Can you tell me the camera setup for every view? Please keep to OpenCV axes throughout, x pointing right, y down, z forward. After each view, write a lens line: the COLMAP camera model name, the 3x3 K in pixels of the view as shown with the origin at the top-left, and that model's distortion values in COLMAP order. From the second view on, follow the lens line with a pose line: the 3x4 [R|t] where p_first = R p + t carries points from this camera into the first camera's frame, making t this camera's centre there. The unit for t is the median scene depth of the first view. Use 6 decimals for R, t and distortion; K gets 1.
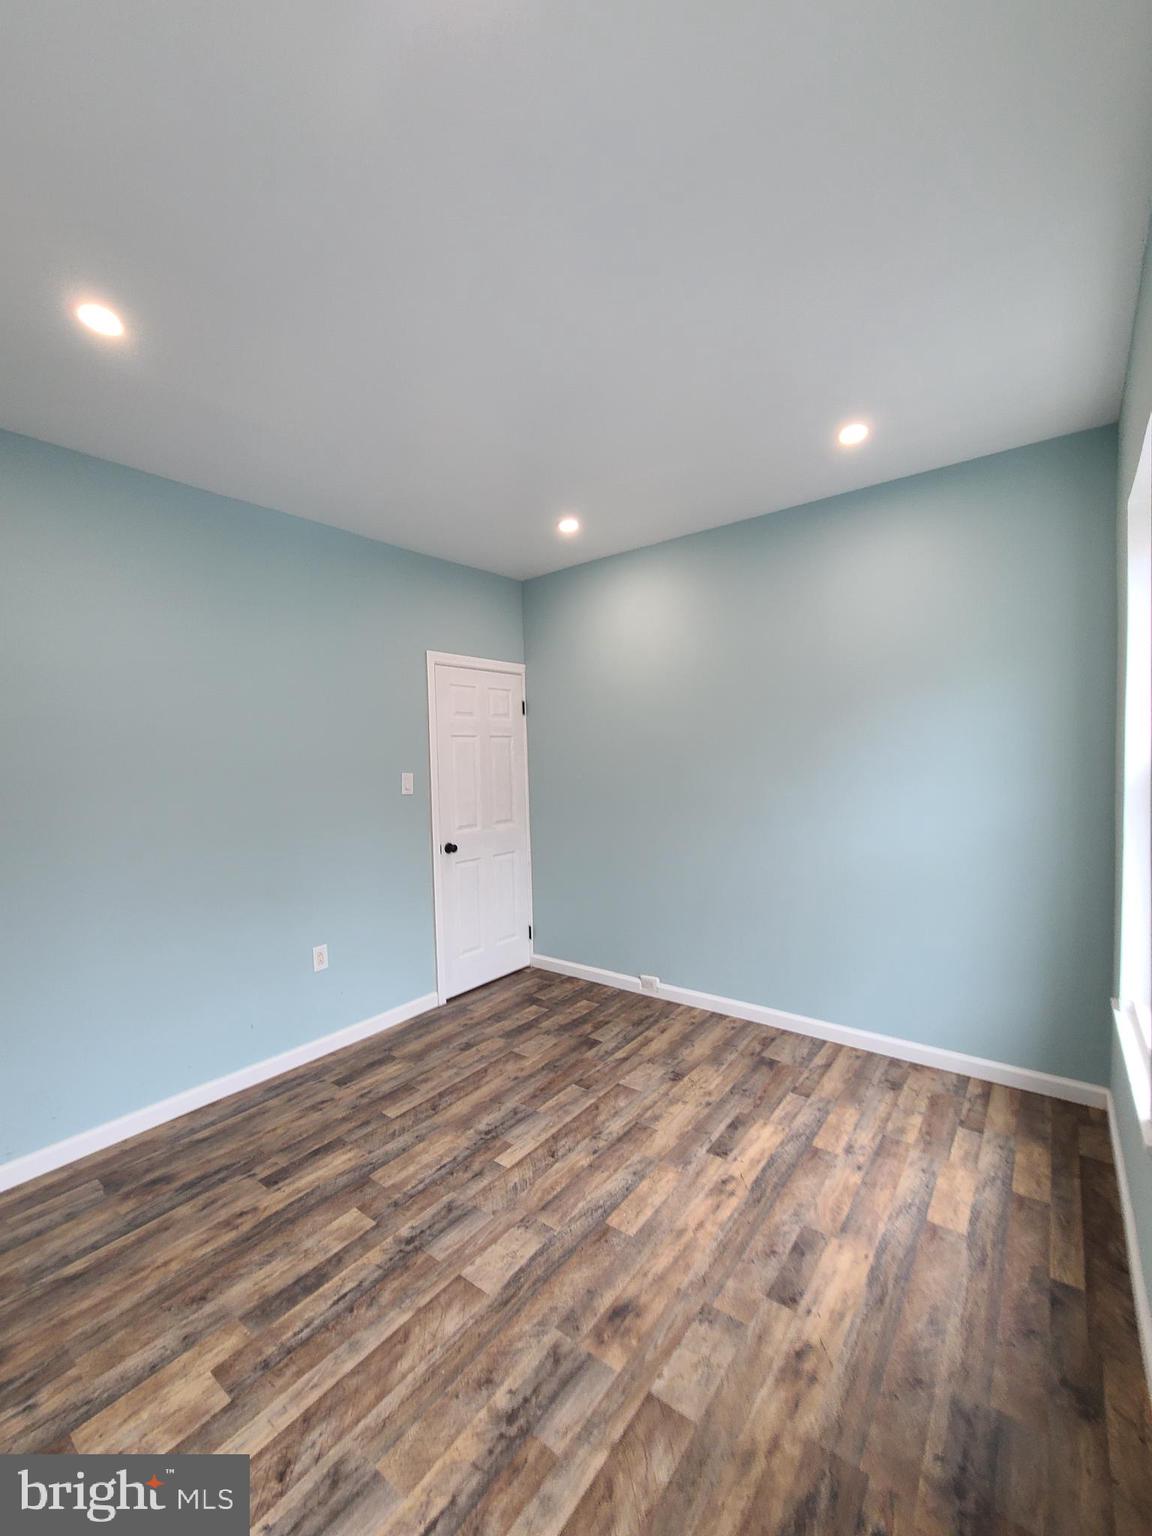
lens RADIAL K [[619.7, 0, 576.0], [0, 619.7, 768.0], [0, 0, 1]] dist [-0.000586, -0.000210]
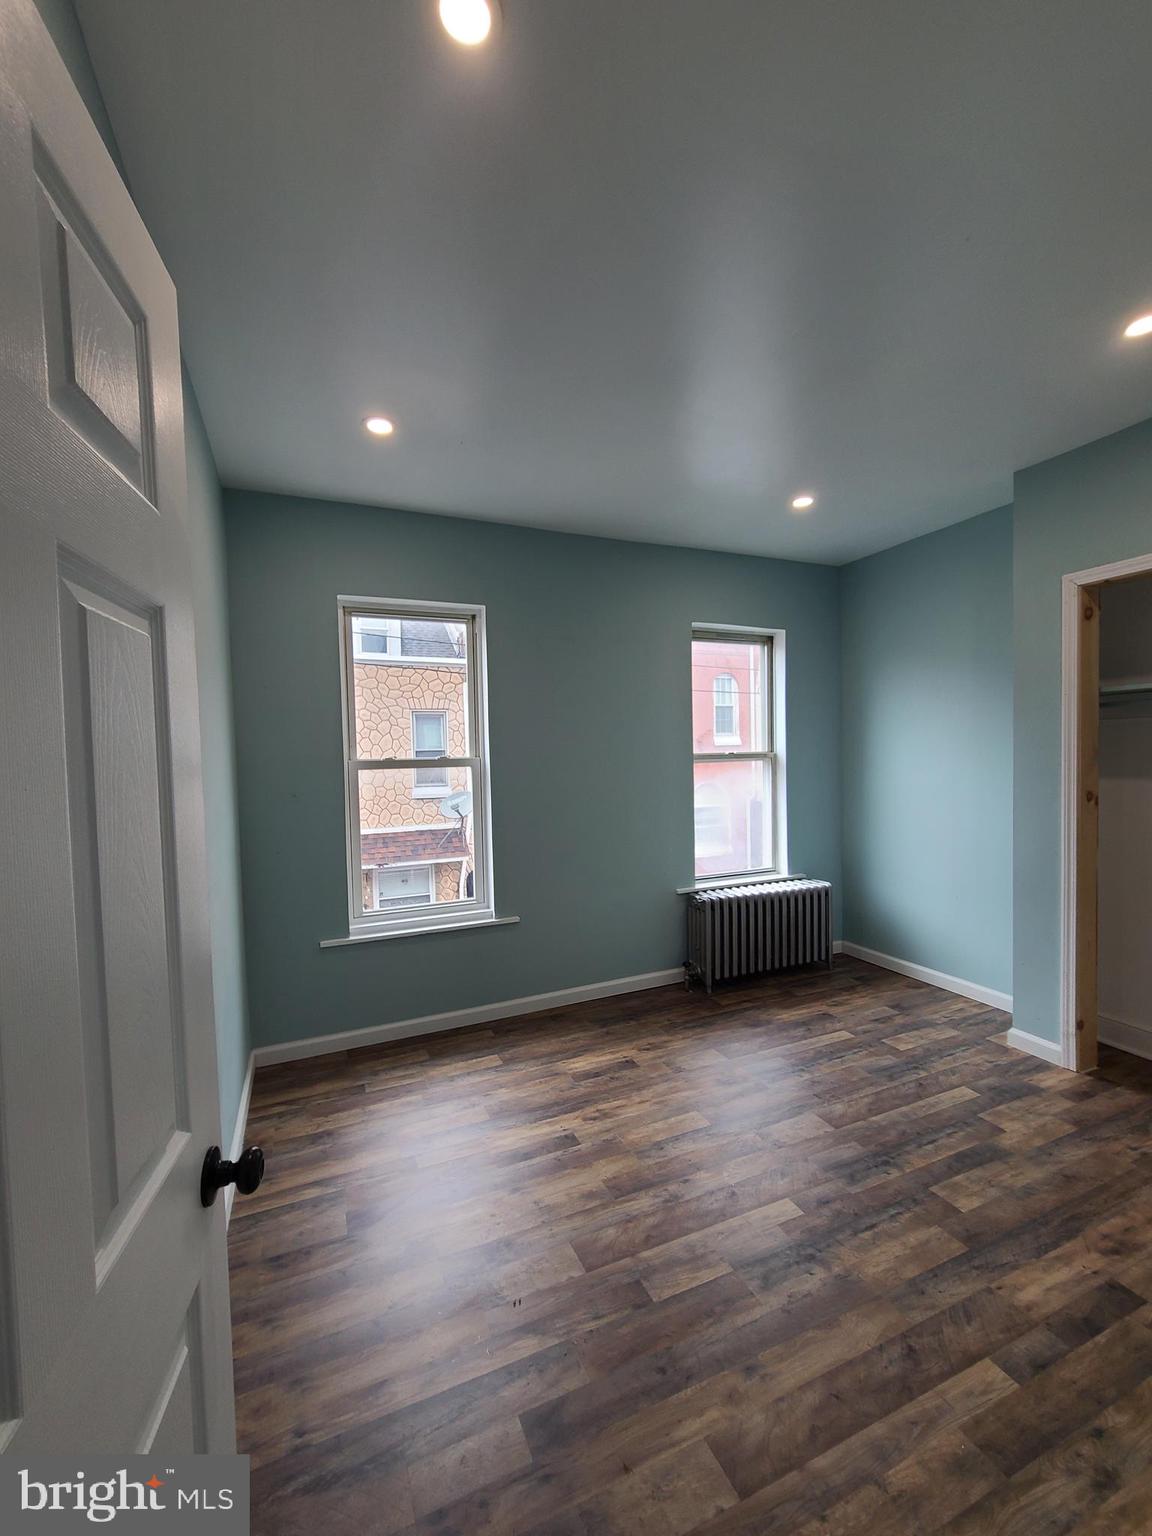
lens RADIAL K [[619.7, 0, 576.0], [0, 619.7, 768.0], [0, 0, 1]] dist [-0.000586, -0.000210]
pose [[-0.869187, 0.039241, 0.492925, -0.340764], [0.060014, 0.997849, 0.026387, -0.014732], [-0.490829, 0.052518, -0.869672, 2.091857]]
